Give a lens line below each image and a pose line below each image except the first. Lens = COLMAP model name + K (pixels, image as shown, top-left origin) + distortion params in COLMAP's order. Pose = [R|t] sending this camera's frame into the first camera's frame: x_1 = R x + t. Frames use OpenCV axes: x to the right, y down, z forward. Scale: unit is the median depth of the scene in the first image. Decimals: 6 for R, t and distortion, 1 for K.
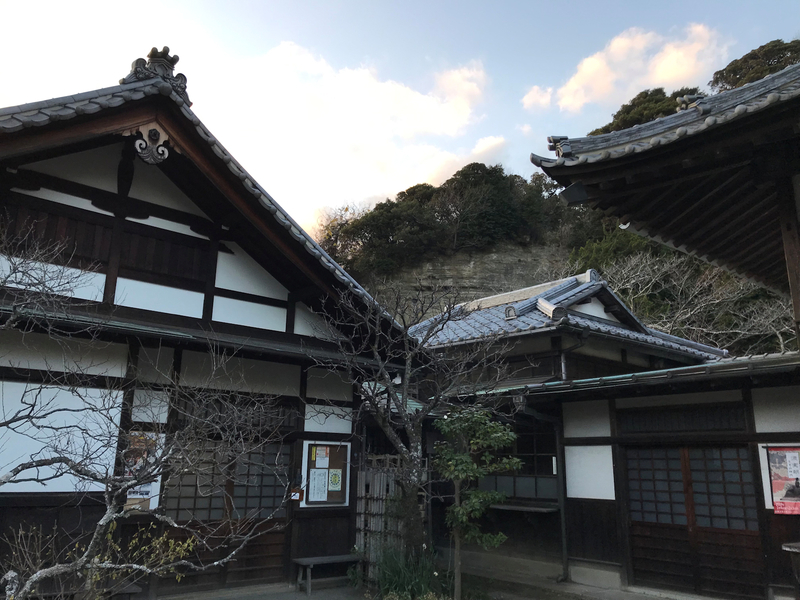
lens RADIAL K [[651.7, 0, 389.0], [0, 651.7, 299.4], [0, 0, 1]] dist [0.036677, -0.015056]
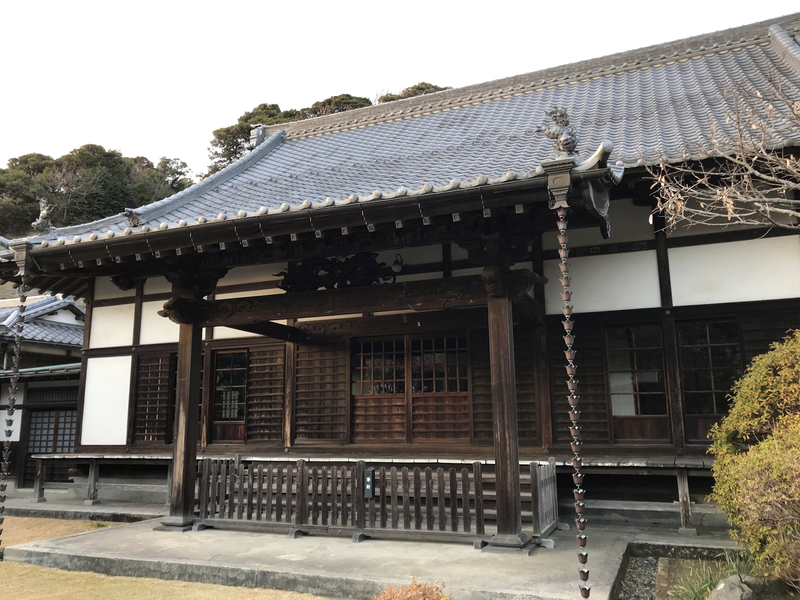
lens RADIAL K [[651.7, 0, 389.0], [0, 651.7, 299.4], [0, 0, 1]] dist [0.036677, -0.015056]
pose [[0.885728, 0.063237, 0.459878, 0.090824], [-0.093551, 0.994668, 0.043405, -0.052998], [-0.454681, -0.081467, 0.886921, -0.217899]]
